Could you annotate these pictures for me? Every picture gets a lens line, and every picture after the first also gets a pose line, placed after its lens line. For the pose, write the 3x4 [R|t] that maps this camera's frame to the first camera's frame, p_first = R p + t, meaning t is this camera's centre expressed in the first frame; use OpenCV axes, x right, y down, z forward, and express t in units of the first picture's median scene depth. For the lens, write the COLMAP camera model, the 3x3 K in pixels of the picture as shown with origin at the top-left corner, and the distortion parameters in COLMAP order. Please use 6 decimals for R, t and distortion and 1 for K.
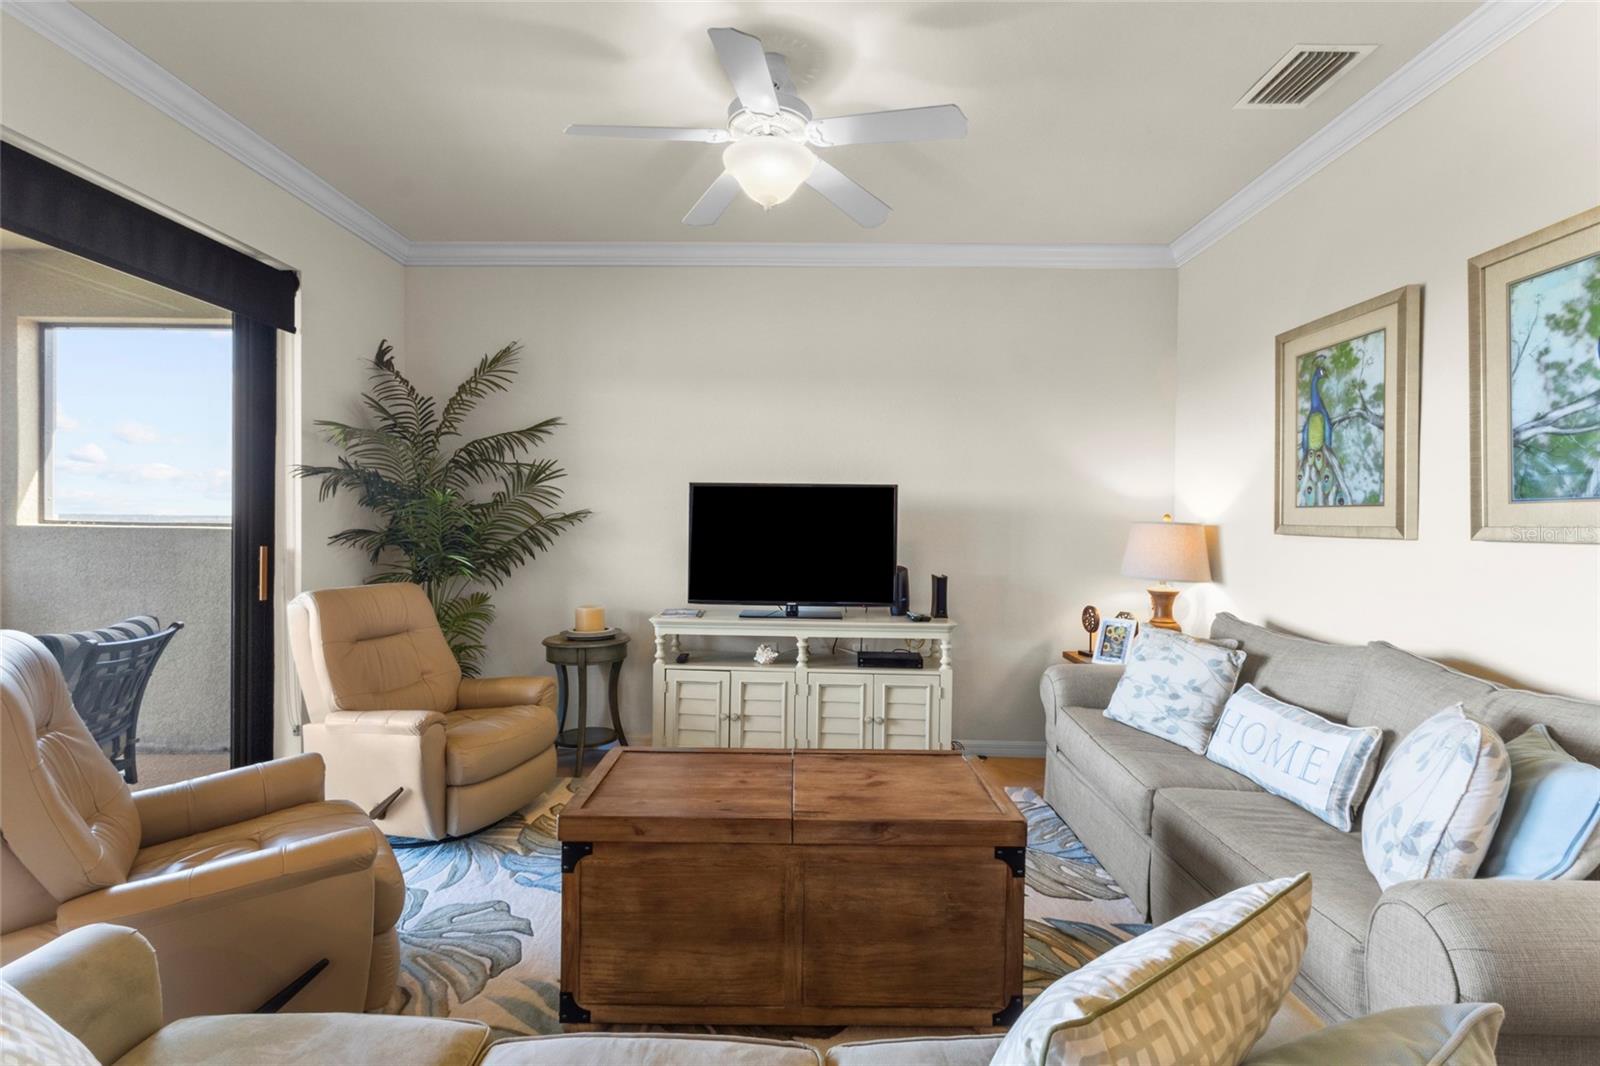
lens RADIAL K [[744.4, 0, 796.3], [0, 744.4, 530.1], [0, 0, 1]] dist [-0.000645, 0.004872]
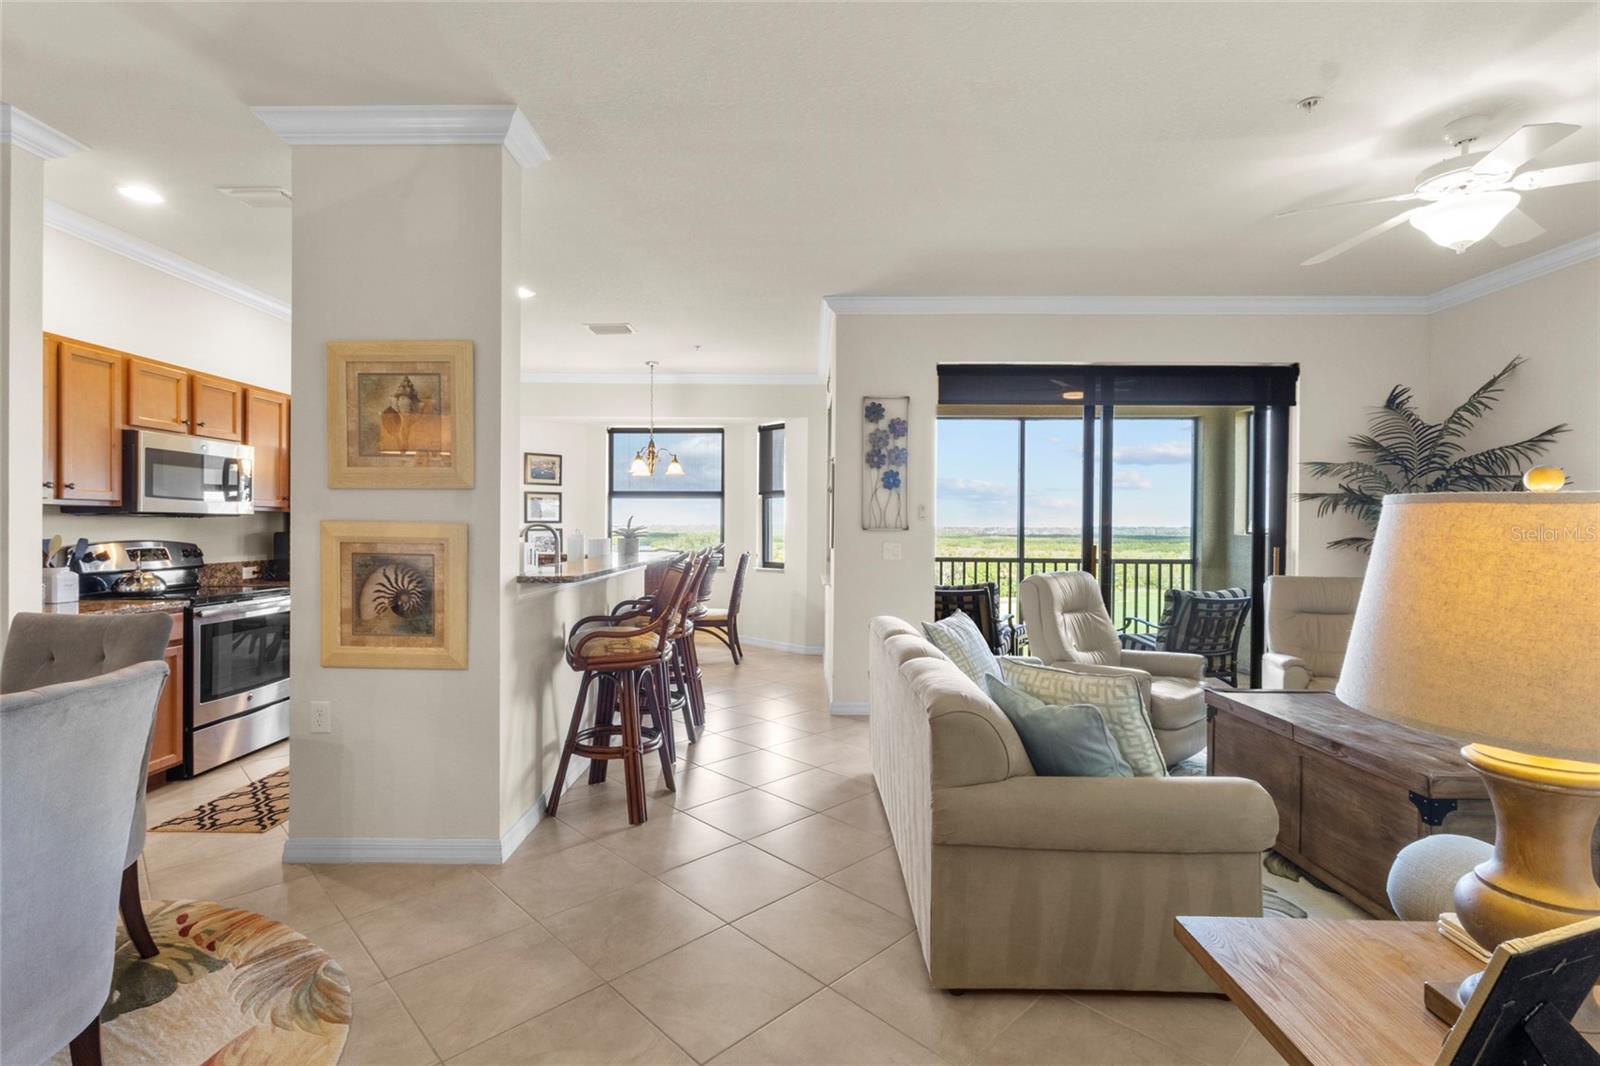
lens RADIAL K [[744.4, 0, 796.3], [0, 744.4, 530.1], [0, 0, 1]] dist [-0.000645, 0.004872]
pose [[0.010070, -0.005147, -0.999936, 0.884088], [-0.014882, 0.999875, -0.005297, 0.010200], [0.999839, 0.014935, 0.009993, -0.018133]]
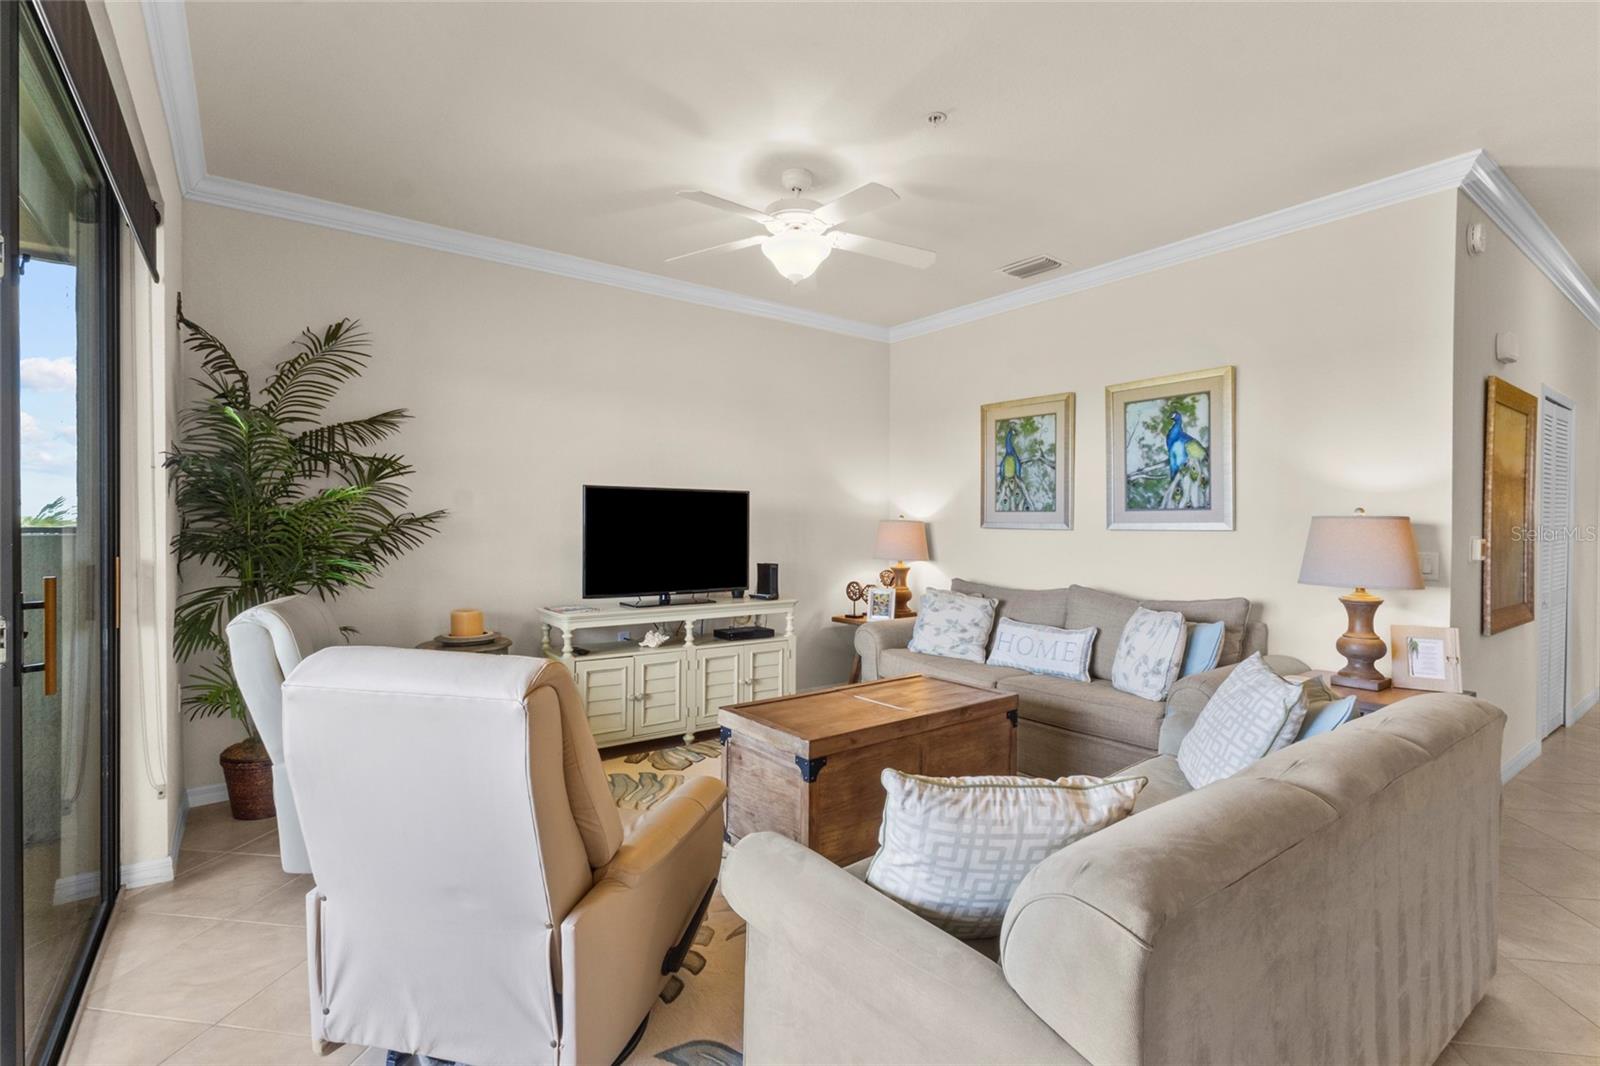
lens RADIAL K [[744.4, 0, 796.3], [0, 744.4, 530.1], [0, 0, 1]] dist [-0.000645, 0.004872]
pose [[0.788275, -0.011603, 0.615214, -0.691133], [0.009751, 0.999932, 0.006366, -0.004148], [-0.615246, 0.000981, 0.788335, -0.029385]]
